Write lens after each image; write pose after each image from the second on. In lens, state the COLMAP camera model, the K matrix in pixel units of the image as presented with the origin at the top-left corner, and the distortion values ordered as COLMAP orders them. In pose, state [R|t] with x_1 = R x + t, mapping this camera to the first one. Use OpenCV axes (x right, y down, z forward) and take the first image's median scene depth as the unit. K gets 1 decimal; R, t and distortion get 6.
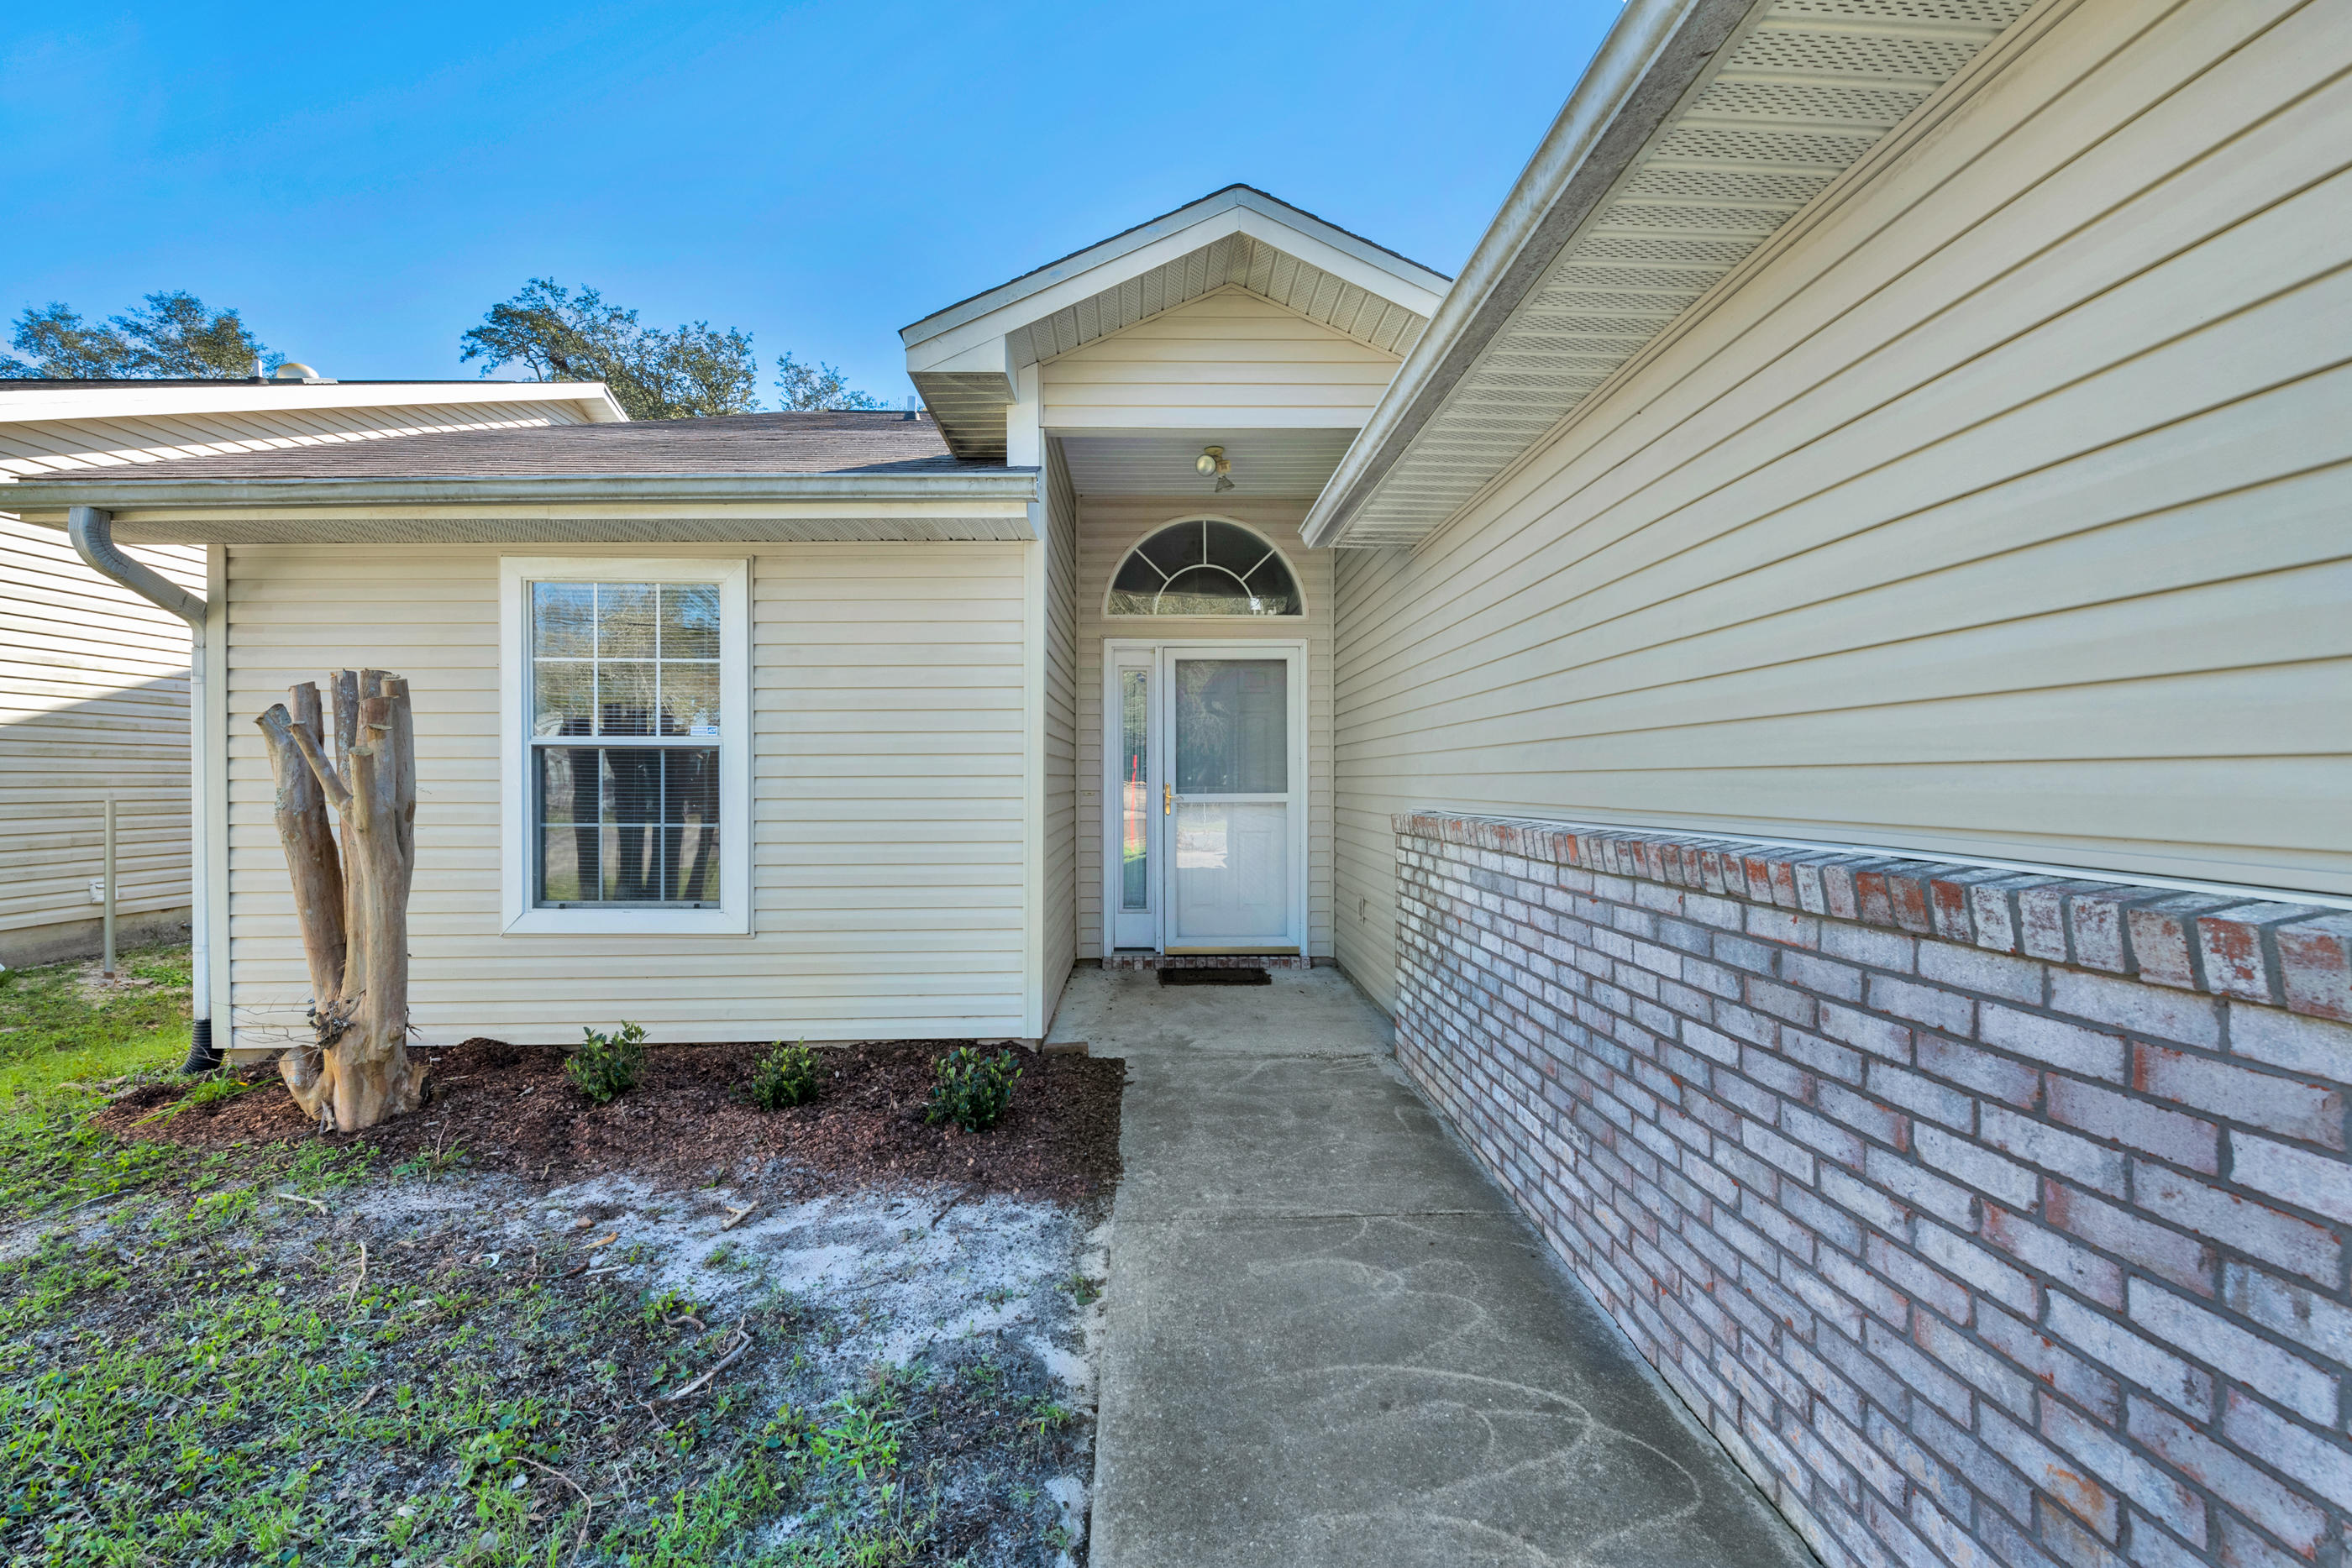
lens RADIAL K [[987.0, 0, 1176.0], [0, 987.0, 784.0], [0, 0, 1]] dist [-0.002043, -0.003362]
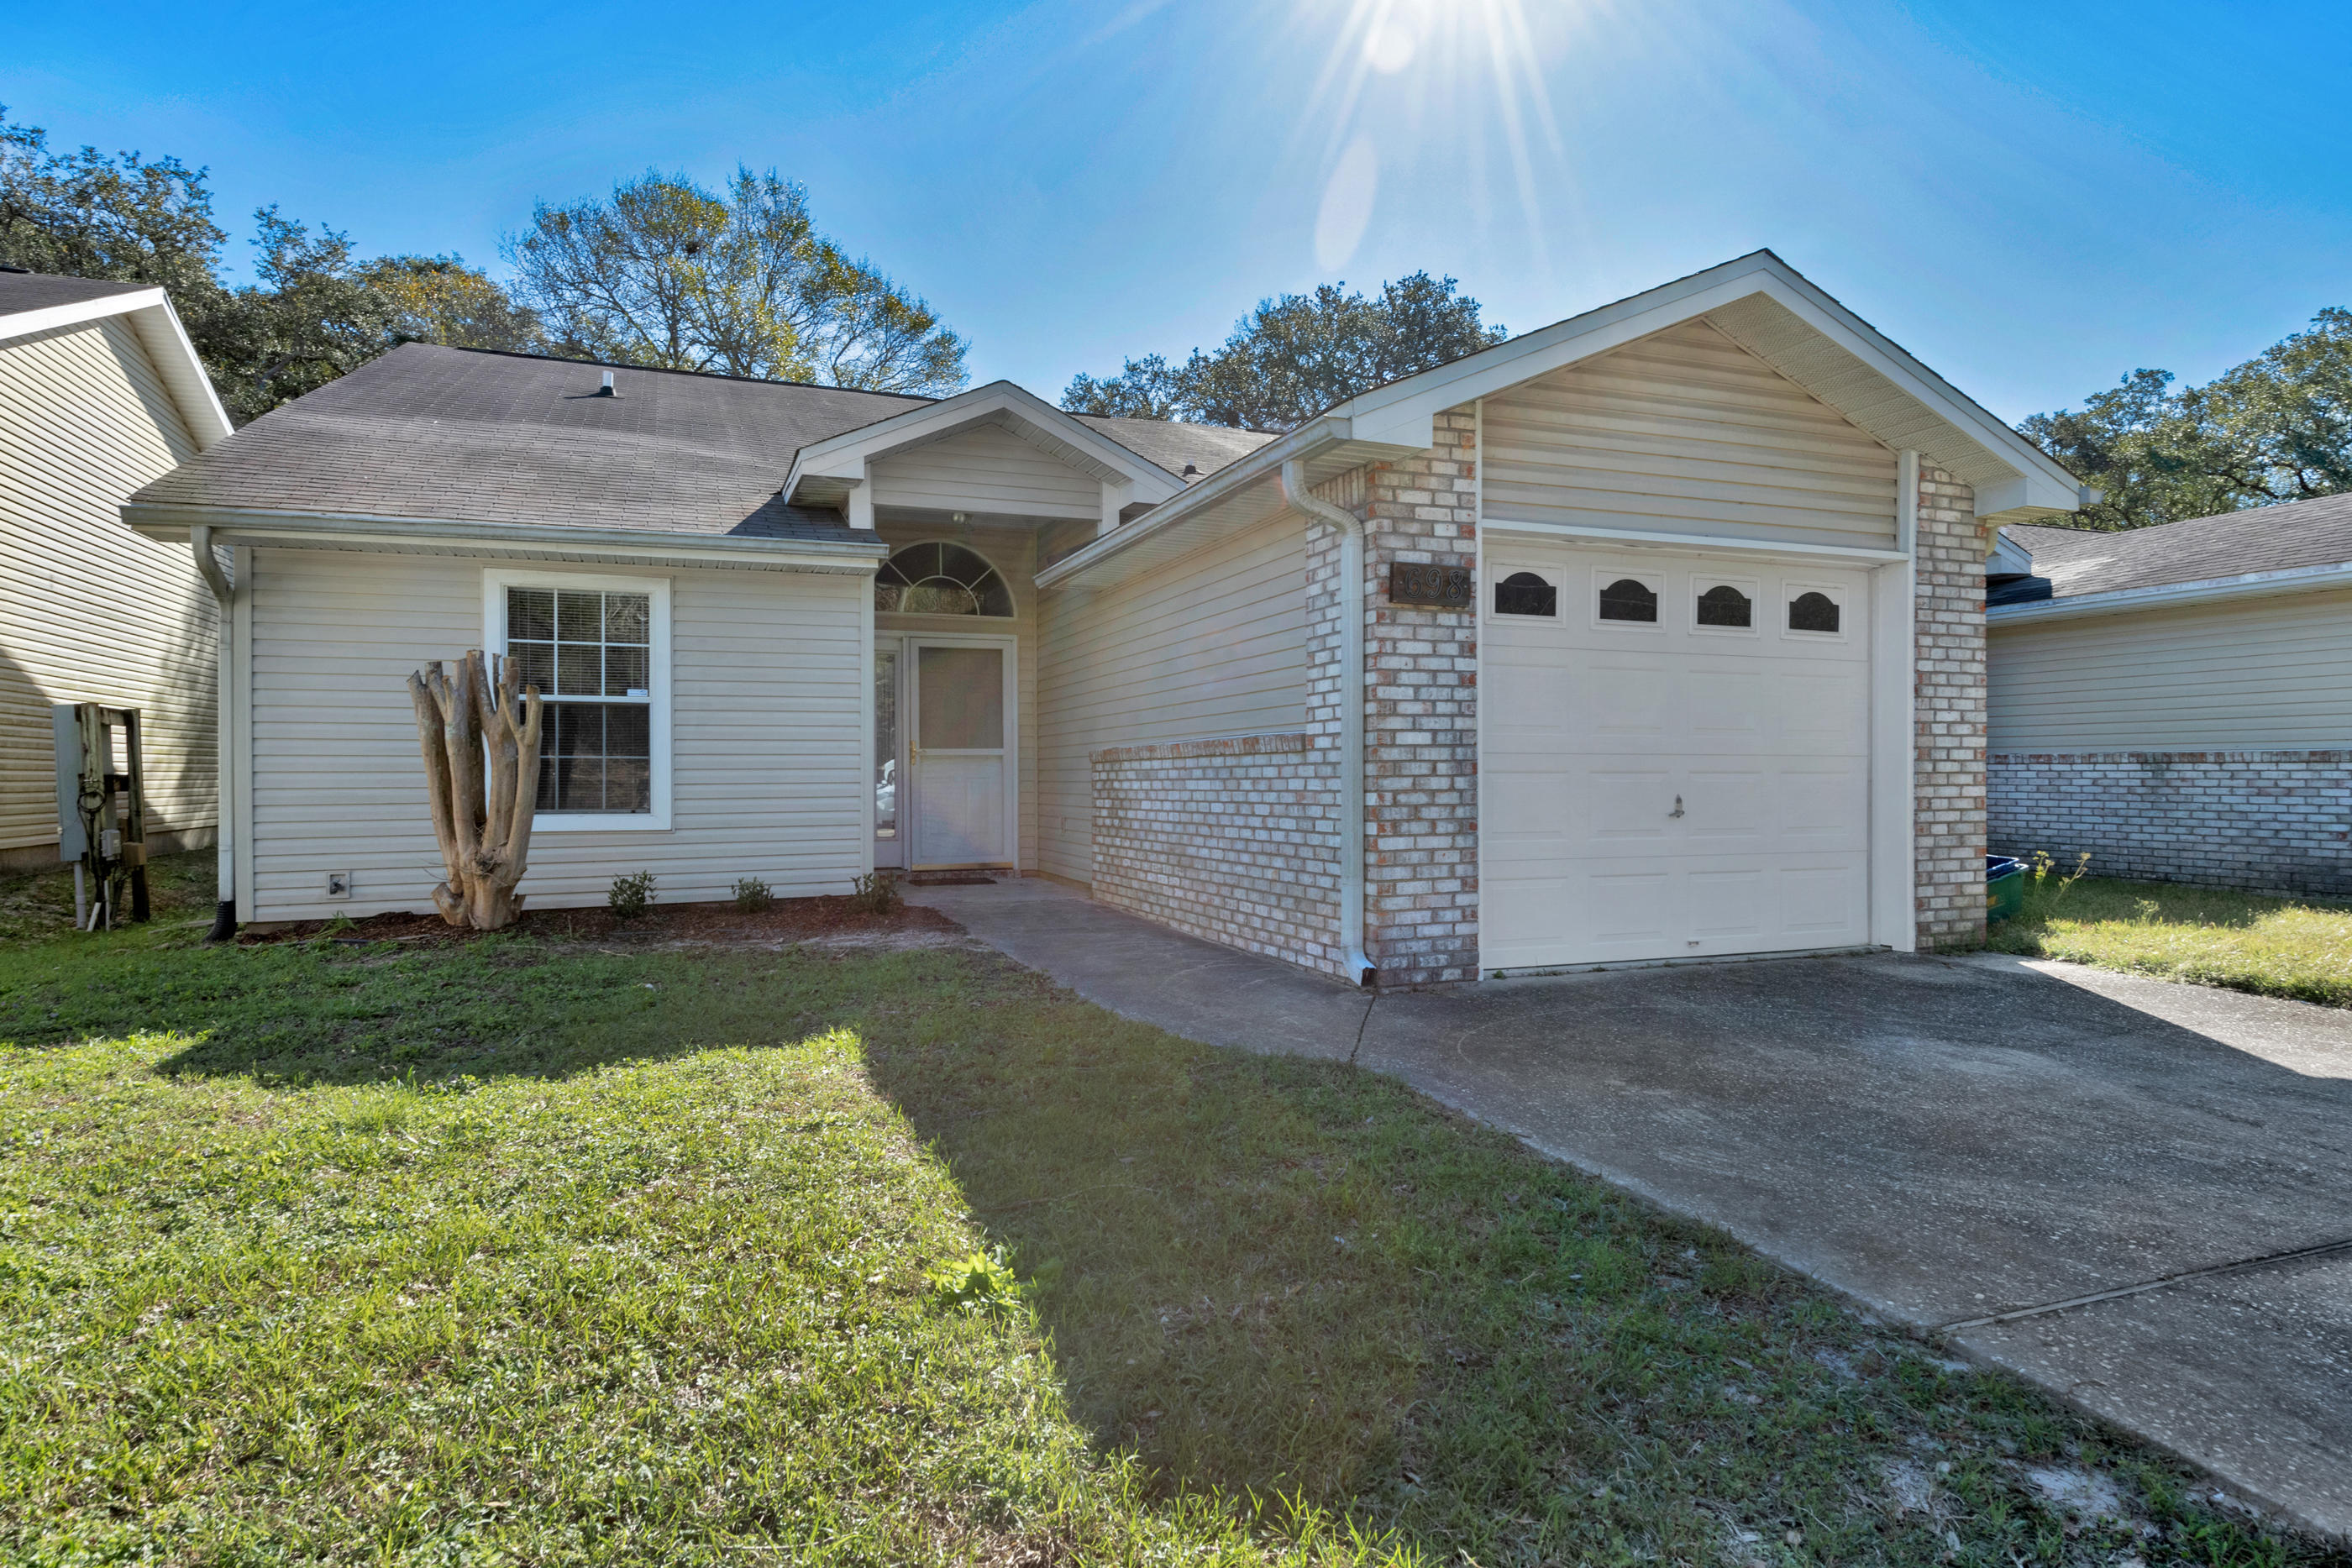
lens RADIAL K [[1300.3, 0, 1223.3], [0, 1300.3, 799.2], [0, 0, 1]] dist [0.001566, -0.002154]
pose [[0.934850, -0.007862, 0.354956, -0.351464], [0.003889, 0.999922, 0.011905, 0.085611], [-0.355022, -0.009750, 0.934807, -1.136510]]
